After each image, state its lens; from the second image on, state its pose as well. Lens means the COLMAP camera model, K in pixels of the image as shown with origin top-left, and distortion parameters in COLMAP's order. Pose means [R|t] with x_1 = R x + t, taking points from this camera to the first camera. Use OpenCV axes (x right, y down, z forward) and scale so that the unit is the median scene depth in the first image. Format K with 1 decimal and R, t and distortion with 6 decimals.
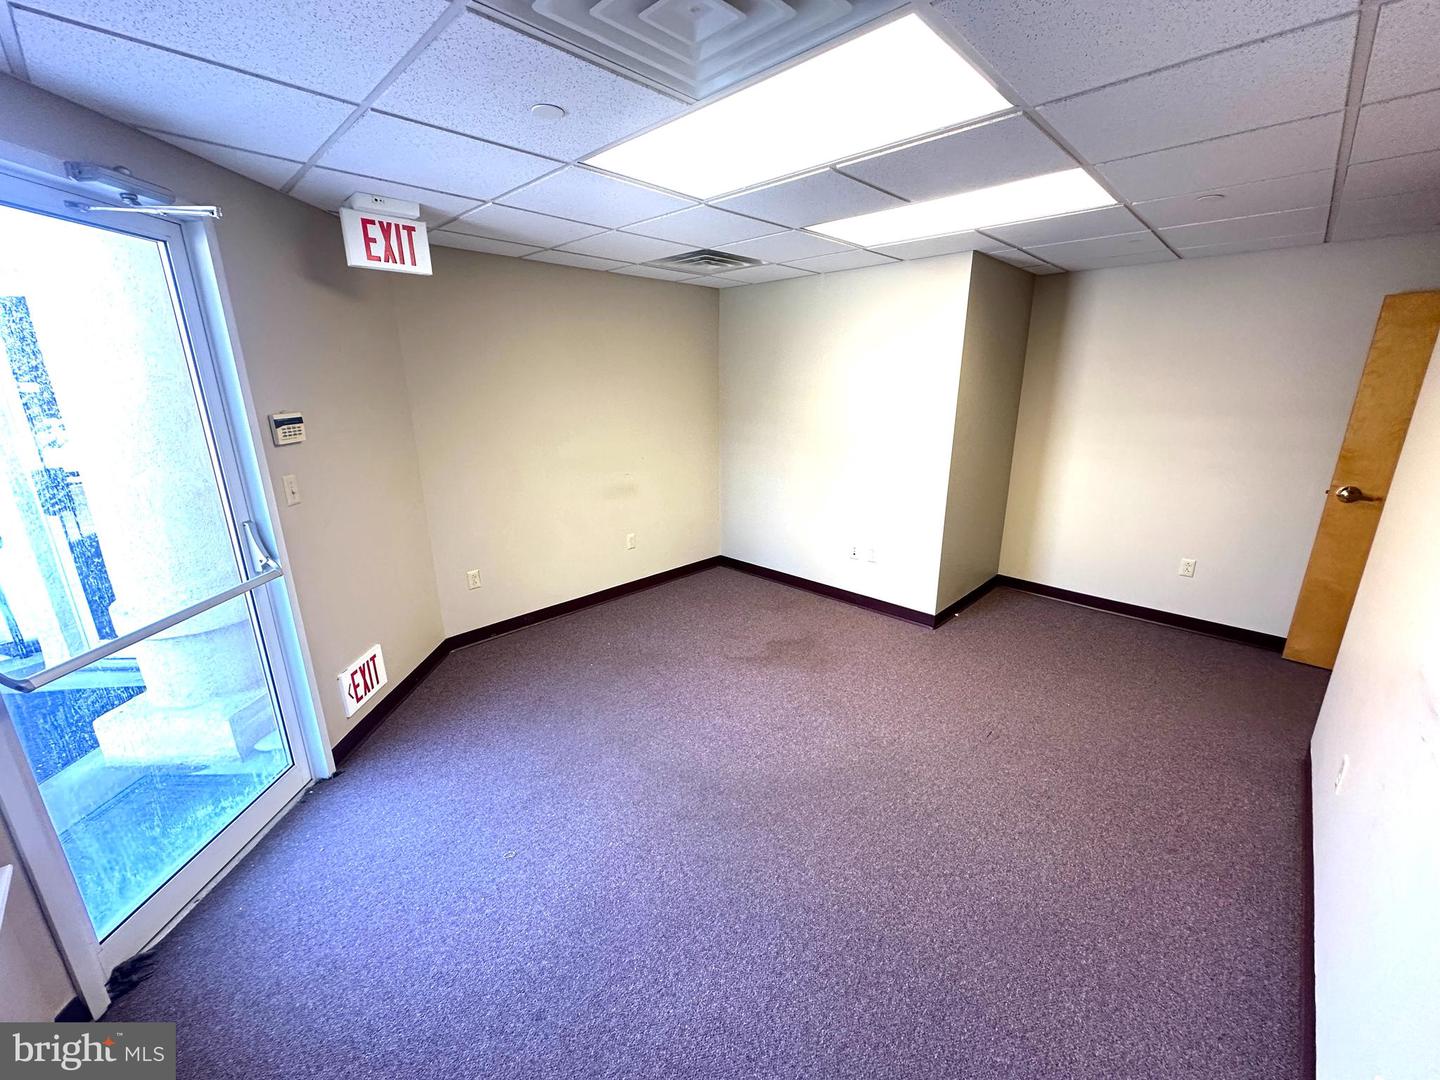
lens RADIAL K [[573.5, 0, 721.4], [0, 573.5, 538.9], [0, 0, 1]] dist [-0.000924, 0.000243]
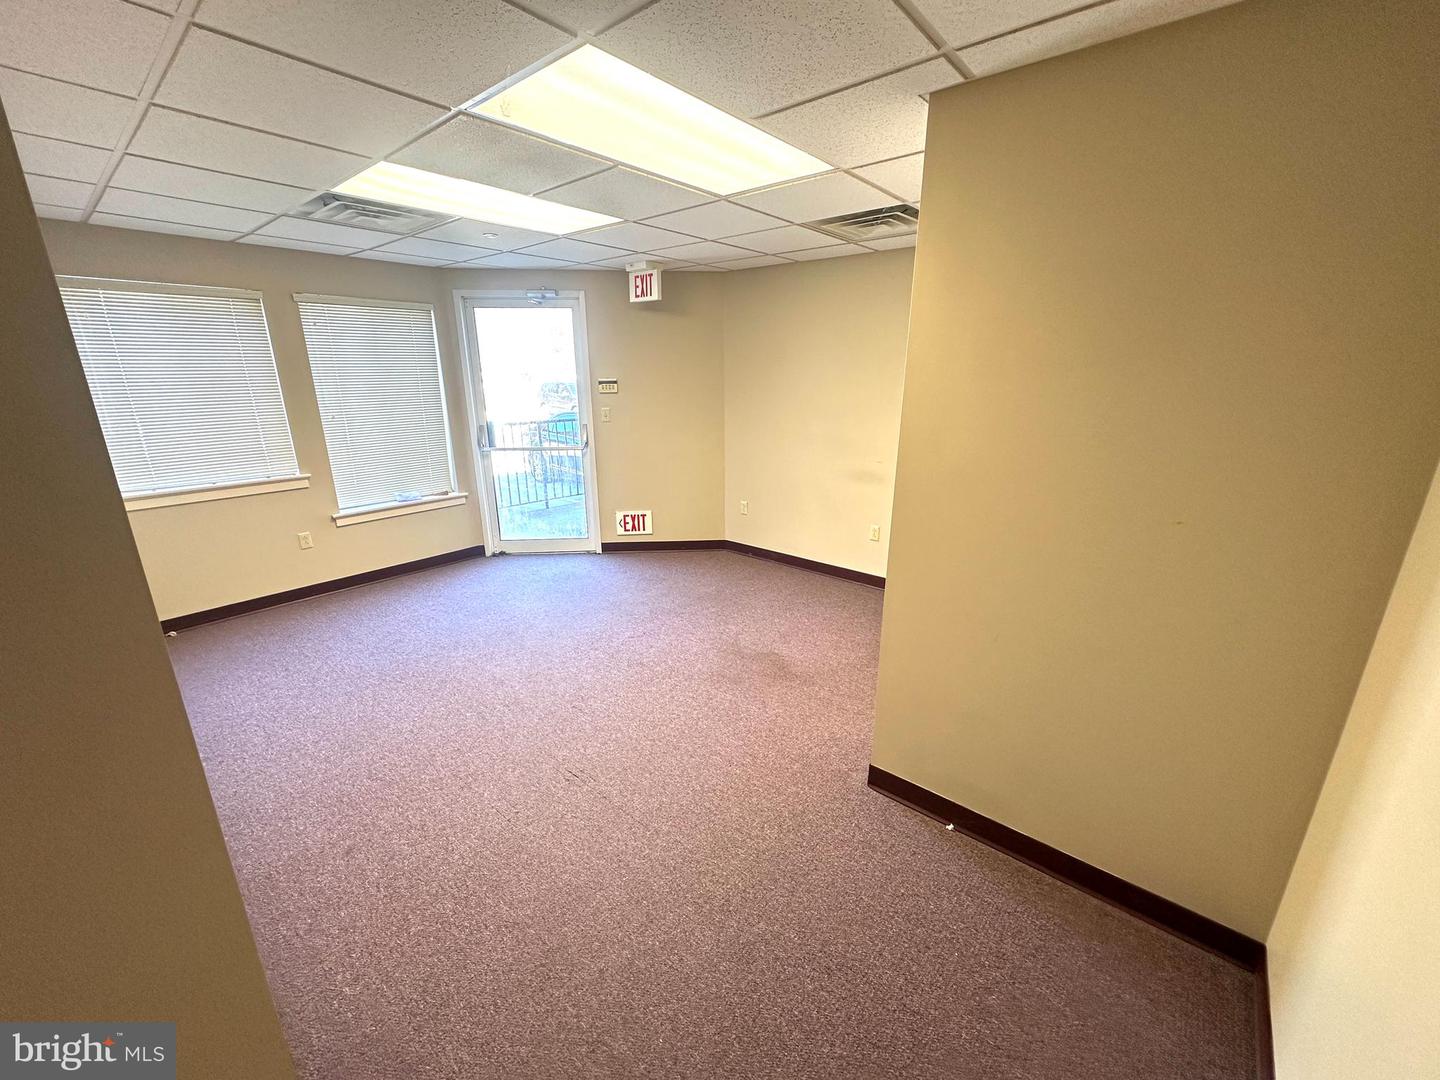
lens RADIAL K [[573.5, 0, 719.0], [0, 573.5, 540.2], [0, 0, 1]] dist [-0.000924, 0.000243]
pose [[0.071992, 0.290226, -0.954246, 1.223787], [-0.270337, 0.926594, 0.261421, -0.273086], [0.960070, 0.239148, 0.145167, 1.017225]]
